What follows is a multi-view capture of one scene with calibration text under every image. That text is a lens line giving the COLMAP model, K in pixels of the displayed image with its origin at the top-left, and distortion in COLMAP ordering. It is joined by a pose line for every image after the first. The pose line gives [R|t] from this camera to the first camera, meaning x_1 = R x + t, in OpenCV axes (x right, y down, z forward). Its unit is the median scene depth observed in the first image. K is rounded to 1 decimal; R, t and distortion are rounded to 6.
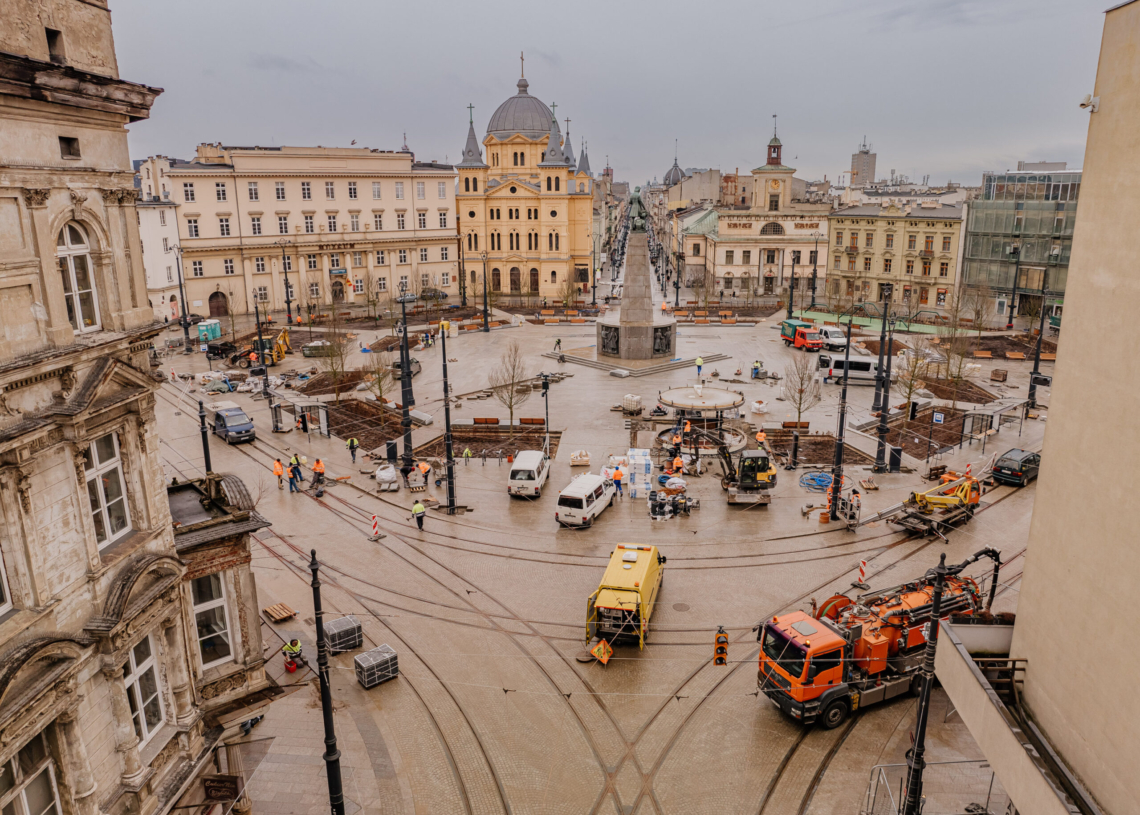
lens RADIAL K [[799.3, 0, 571.3], [0, 799.3, 412.0], [0, 0, 1]] dist [-0.037500, -0.017345]
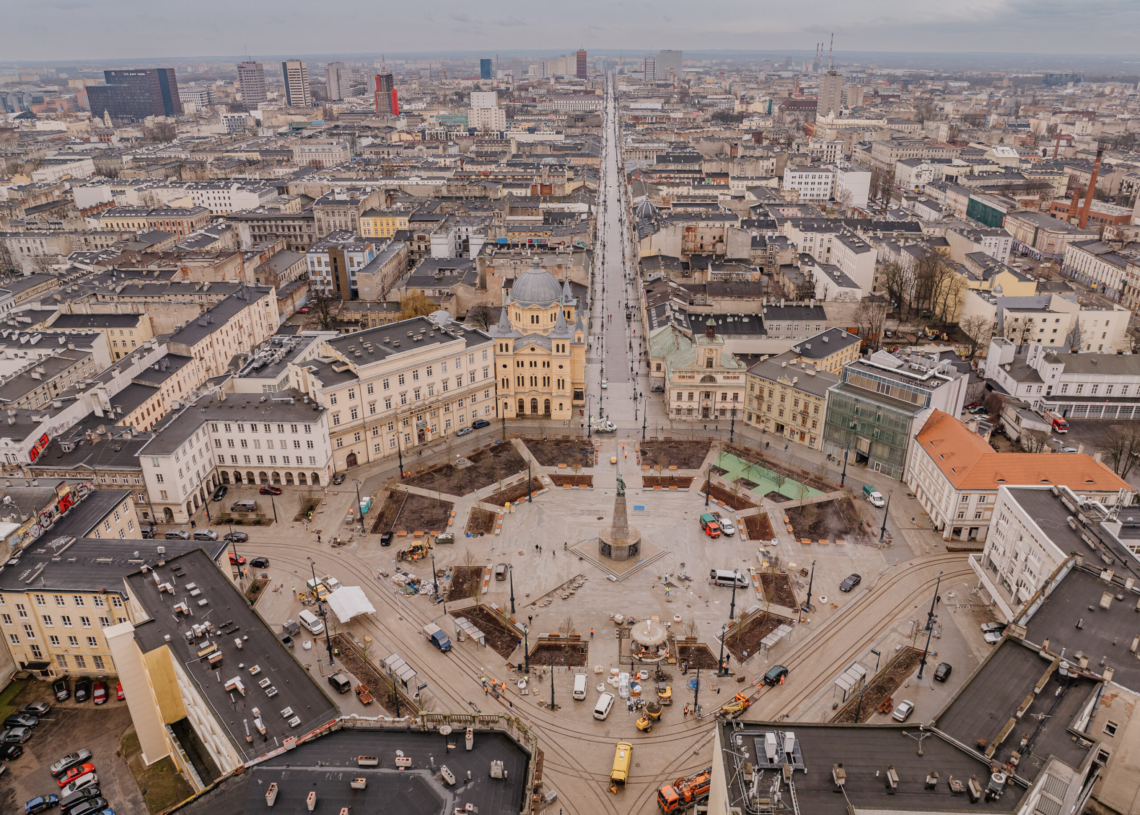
lens RADIAL K [[799.3, 0, 570.7], [0, 799.3, 401.7], [0, 0, 1]] dist [-0.037500, -0.017345]
pose [[0.999410, -0.012528, 0.031975, -0.052204], [0.007504, 0.988253, 0.152645, -0.412586], [-0.033511, -0.152315, 0.987764, -0.466688]]
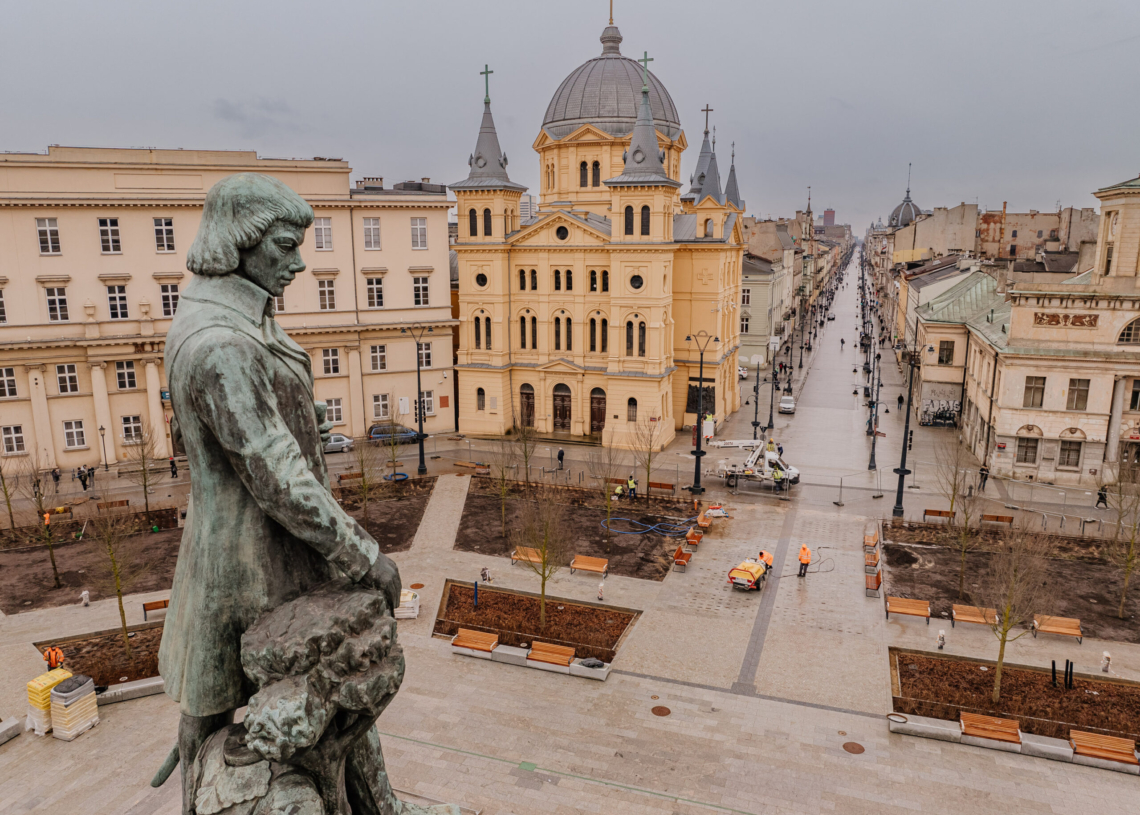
lens RADIAL K [[799.3, 0, 571.9], [0, 799.3, 409.5], [0, 0, 1]] dist [-0.037500, -0.017345]
pose [[0.965295, 0.056428, -0.254991, 0.067931], [-0.069917, 0.996576, -0.044141, -0.148775], [0.251627, 0.060437, 0.965935, 0.532358]]
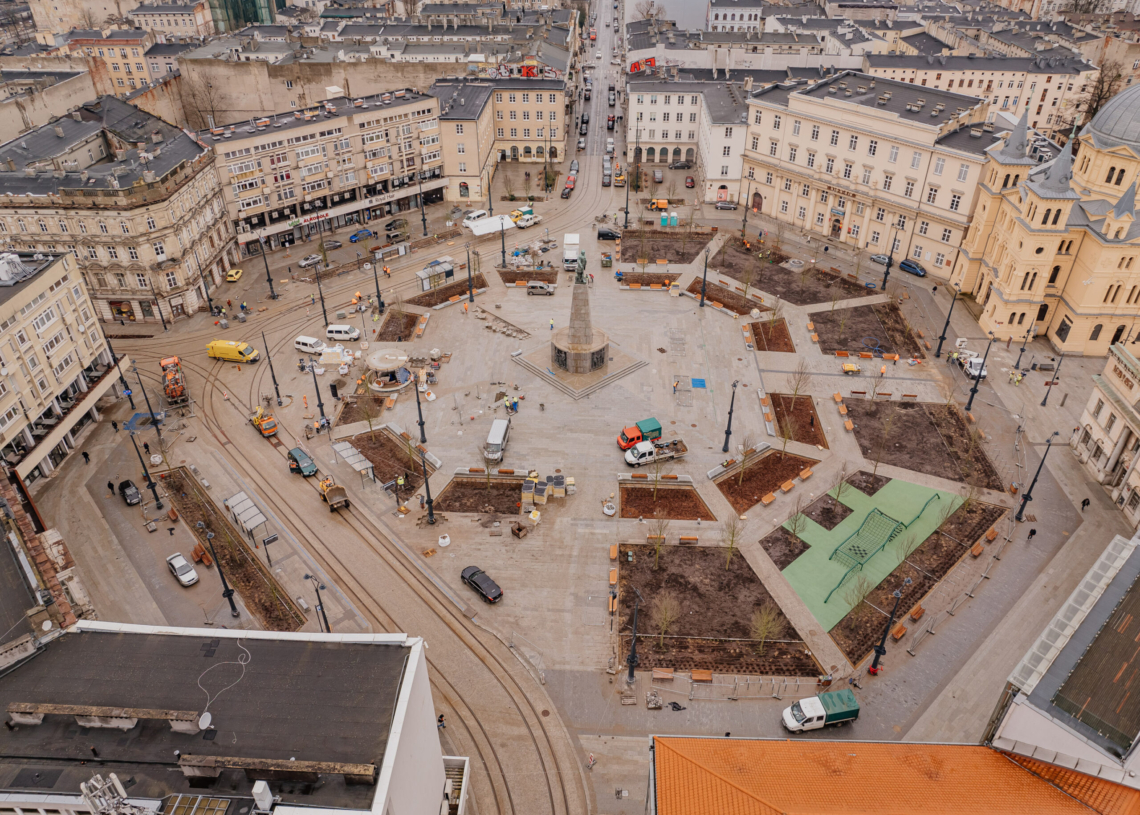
lens RADIAL K [[799.3, 0, 570.2], [0, 799.3, 416.3], [0, 0, 1]] dist [-0.037500, -0.017345]
pose [[0.025411, 0.587942, -0.808504, 0.733344], [-0.258697, 0.785083, 0.562779, -0.450023], [0.965624, 0.194856, 0.172049, 0.446318]]
